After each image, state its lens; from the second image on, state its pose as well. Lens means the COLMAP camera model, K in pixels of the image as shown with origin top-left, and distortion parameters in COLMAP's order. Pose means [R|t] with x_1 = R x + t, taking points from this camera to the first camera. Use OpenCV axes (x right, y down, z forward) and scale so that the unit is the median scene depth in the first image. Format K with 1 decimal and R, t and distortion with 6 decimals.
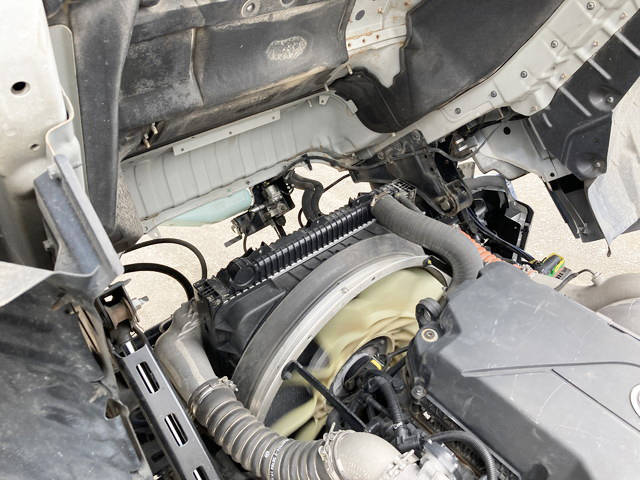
lens RADIAL K [[530.2, 0, 322.5], [0, 530.2, 240.6], [0, 0, 1]] dist [0.030143, -0.012273]
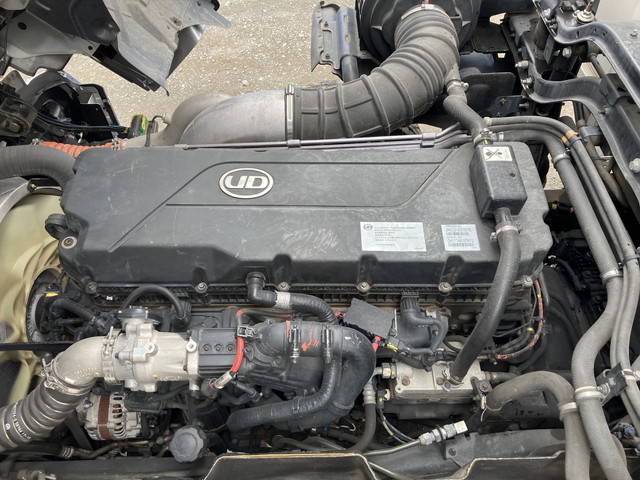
lens RADIAL K [[521.2, 0, 320.0], [0, 521.2, 240.0], [0, 0, 1]] dist [0.013976, -0.006475]
pose [[0.644603, -0.610960, 0.459581, 0.031057], [0.486044, 0.791510, 0.370503, 0.018593], [-0.590126, -0.015451, 0.807163, -0.139615]]
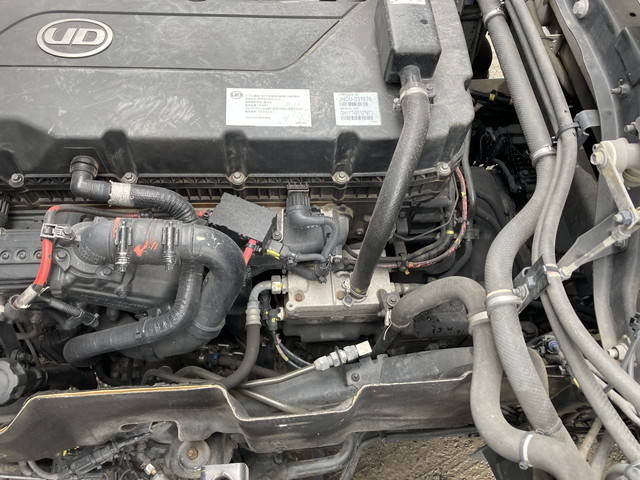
lens RADIAL K [[530.2, 0, 322.5], [0, 530.2, 240.6], [0, 0, 1]] dist [0.030143, -0.012273]
pose [[0.598380, -0.676548, 0.429214, 0.138805], [0.456938, 0.728207, 0.510805, 0.184728], [-0.658141, -0.109531, 0.744885, -0.077717]]
